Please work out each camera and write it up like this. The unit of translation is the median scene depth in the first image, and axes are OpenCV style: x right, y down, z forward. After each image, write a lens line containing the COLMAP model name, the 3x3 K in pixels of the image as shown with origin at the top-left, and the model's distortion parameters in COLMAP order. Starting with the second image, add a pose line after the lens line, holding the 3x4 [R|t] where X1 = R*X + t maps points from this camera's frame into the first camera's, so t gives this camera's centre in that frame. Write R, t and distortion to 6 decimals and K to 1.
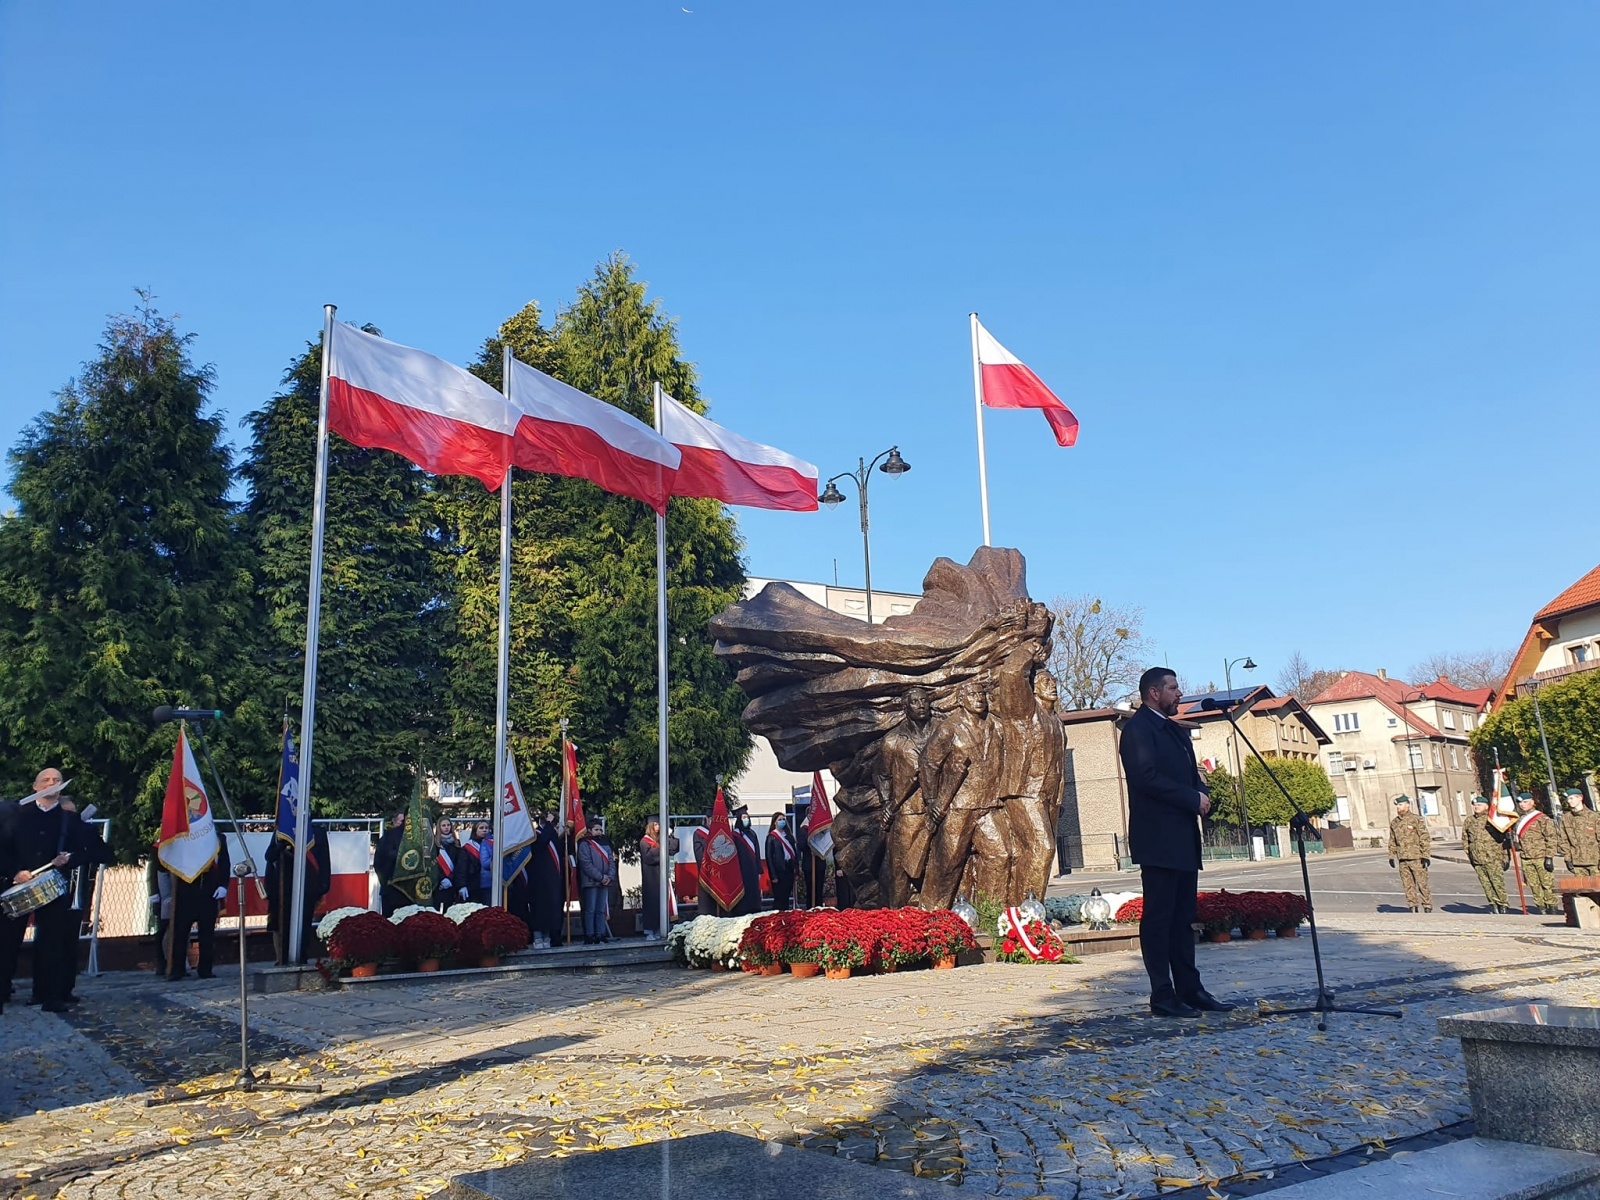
lens RADIAL K [[1241.3, 0, 800.0], [0, 1241.3, 600.0], [0, 0, 1]] dist [0.025298, -0.002601]
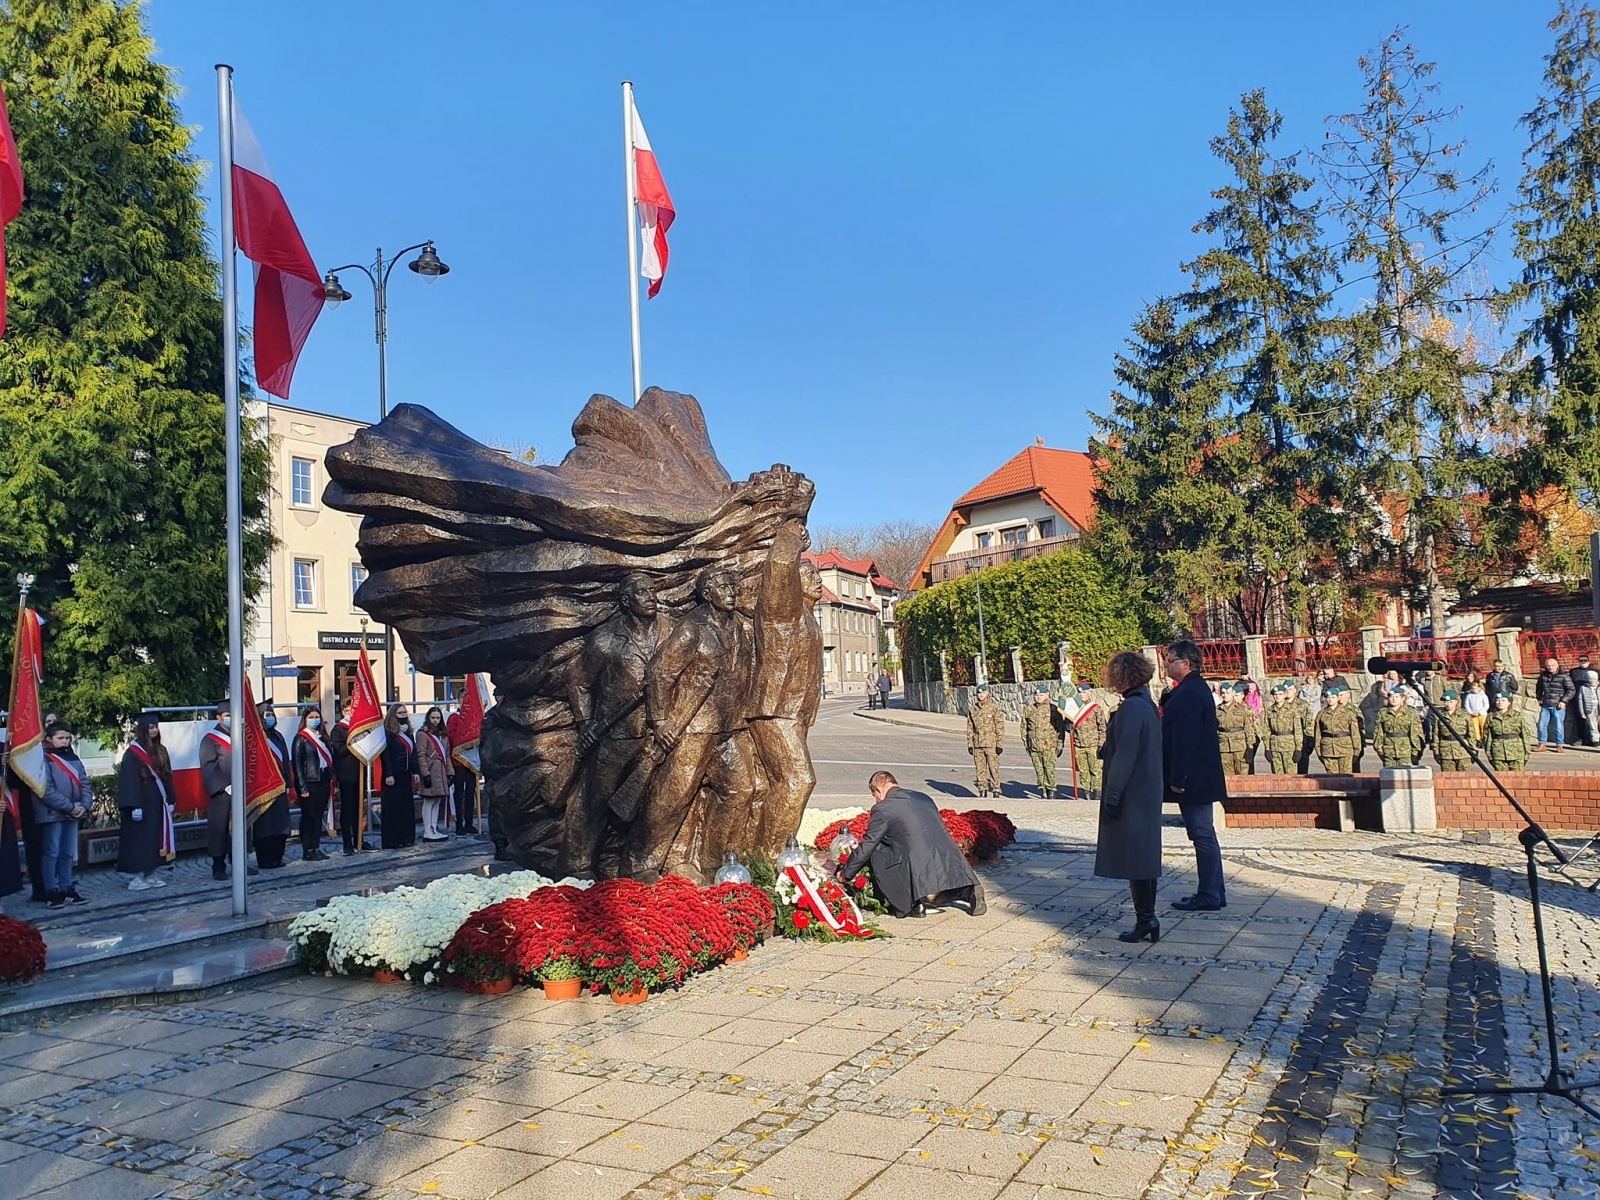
lens RADIAL K [[1203.0, 0, 766.7], [0, 1203.0, 631.6], [0, 0, 1]] dist [0.106308, -0.174158]
pose [[0.880665, 0.022280, 0.473215, -0.141322], [-0.095062, 0.986887, 0.130449, 0.002833], [-0.464103, -0.159866, 0.871235, 0.250238]]
